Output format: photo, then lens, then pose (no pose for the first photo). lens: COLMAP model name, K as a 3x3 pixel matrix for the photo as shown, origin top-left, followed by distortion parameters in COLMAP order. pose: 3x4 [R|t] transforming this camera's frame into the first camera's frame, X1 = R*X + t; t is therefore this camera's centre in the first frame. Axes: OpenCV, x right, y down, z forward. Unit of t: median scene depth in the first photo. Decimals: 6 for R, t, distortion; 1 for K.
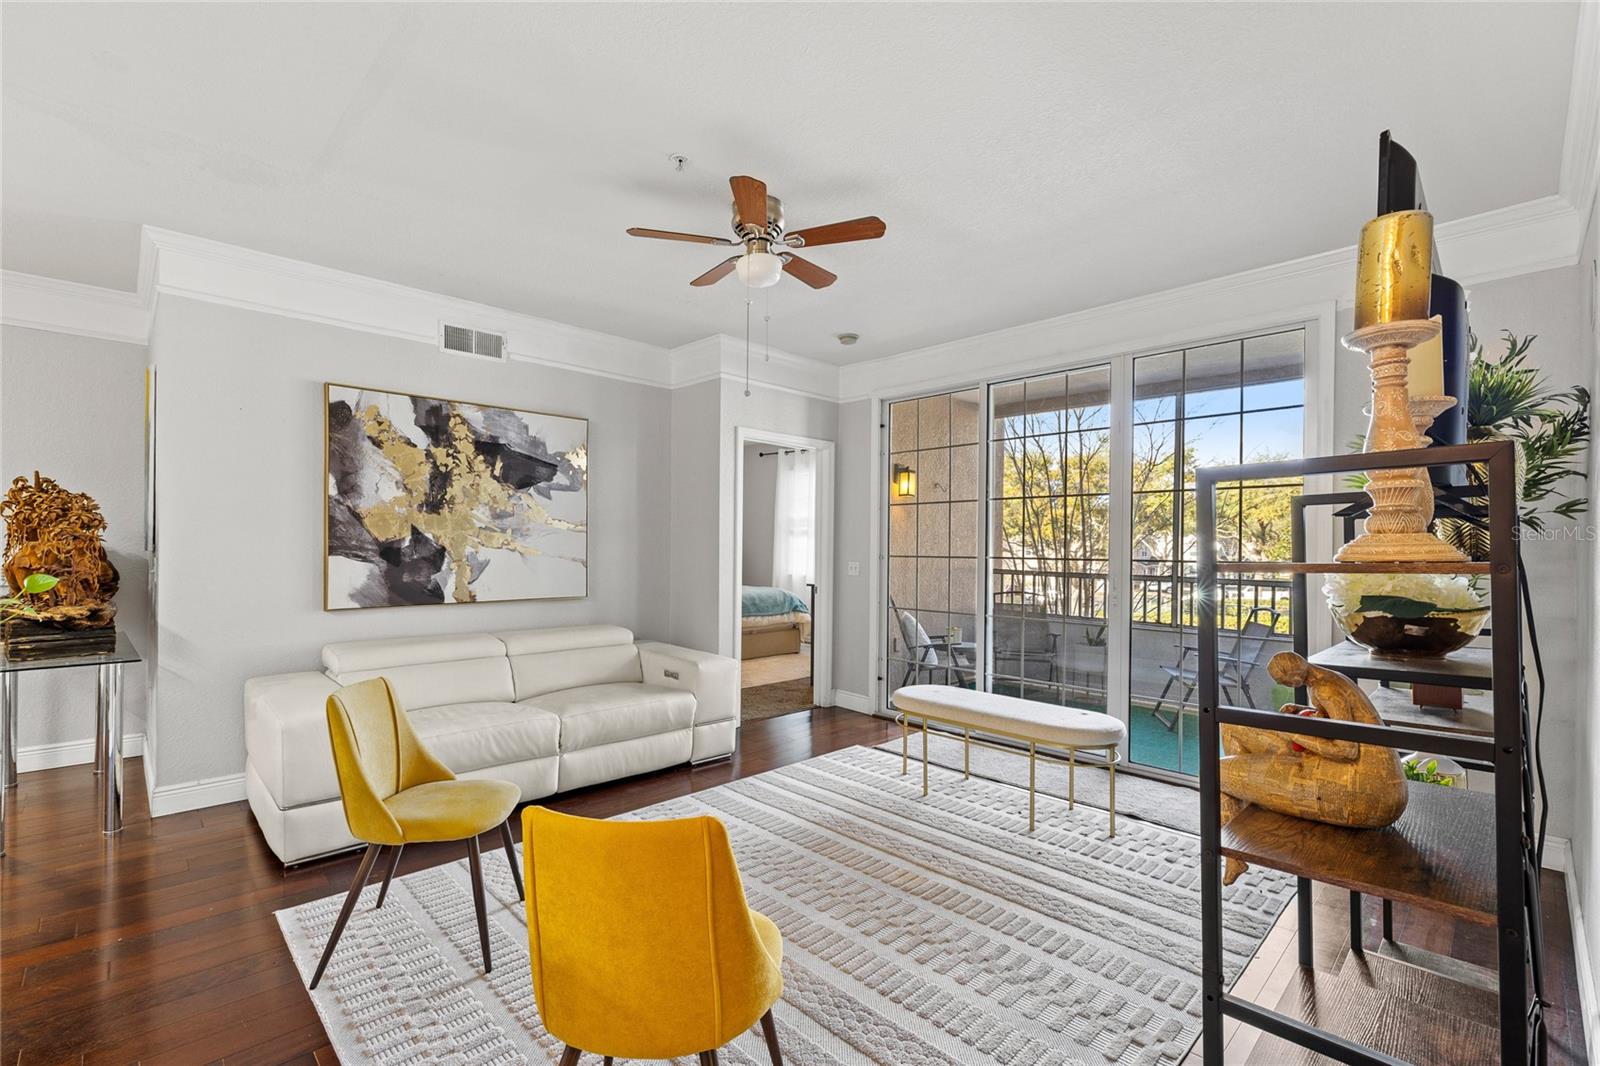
lens RADIAL K [[701.5, 0, 776.9], [0, 701.5, 545.2], [0, 0, 1]] dist [0.000384, 0.000645]
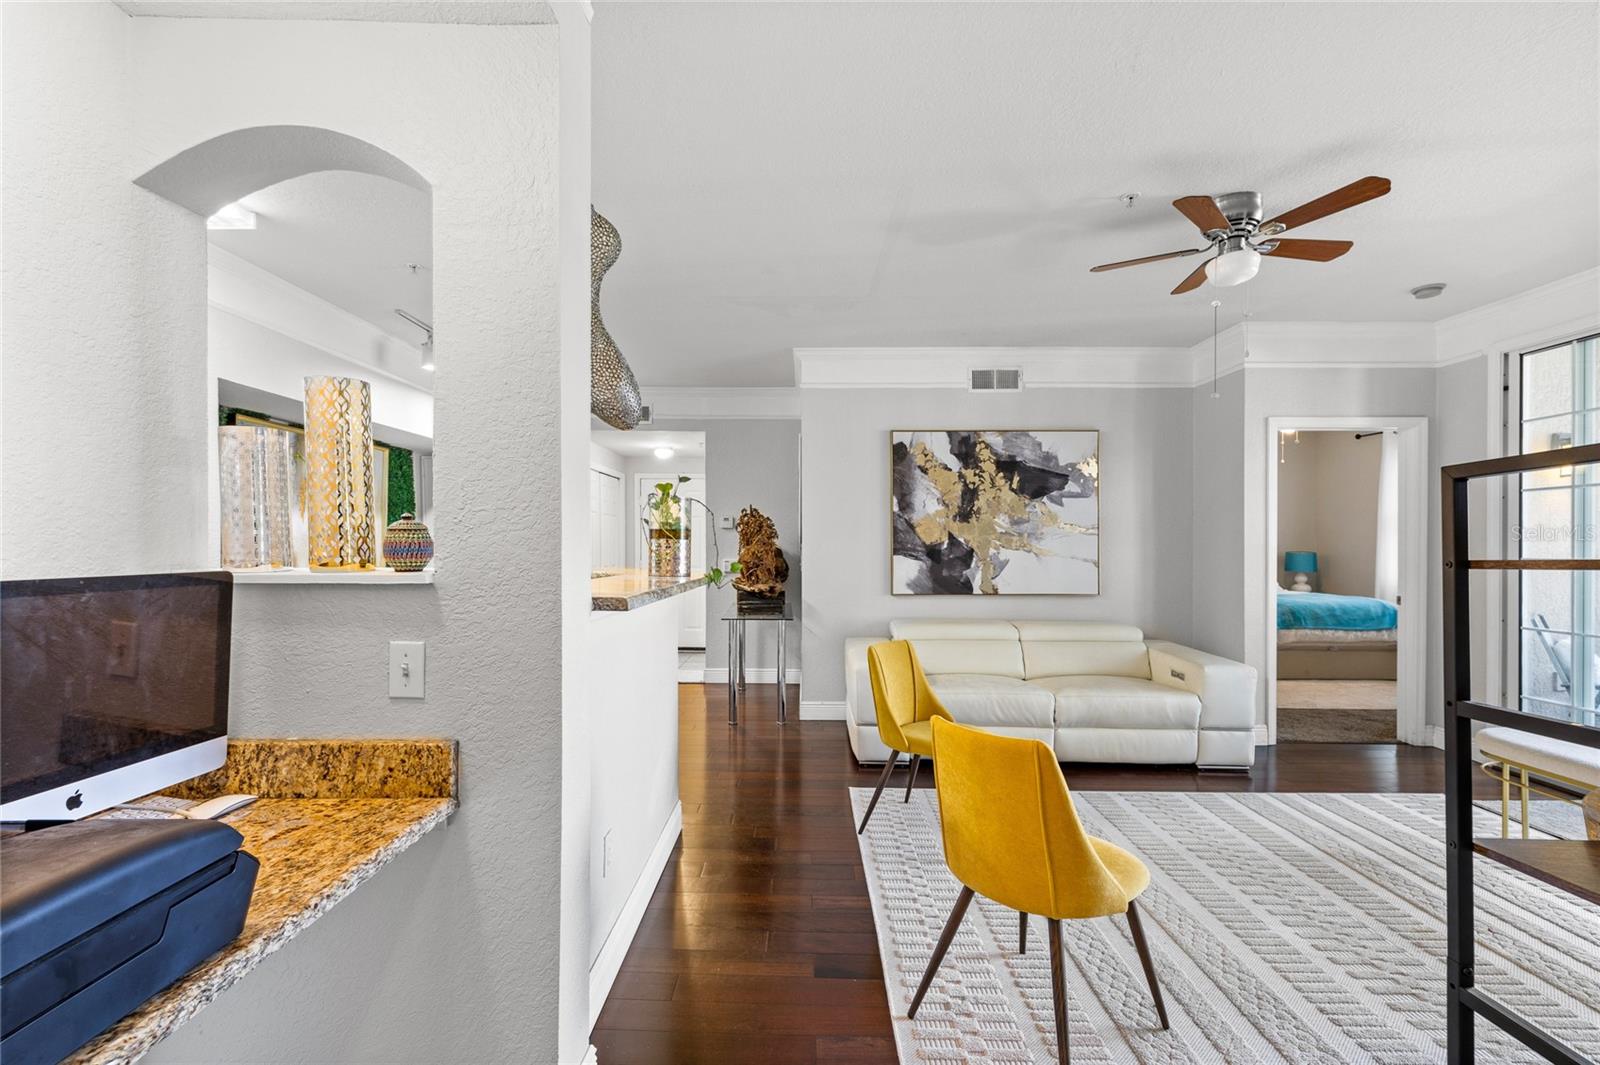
lens RADIAL K [[691.9, 0, 792.6], [0, 691.9, 550.3], [0, 0, 1]] dist [-0.000763, -0.000127]
pose [[0.710643, -0.000479, -0.703553, 0.169252], [0.003277, 0.999991, 0.002629, 0.001006], [0.703545, -0.004173, 0.710638, -0.102298]]
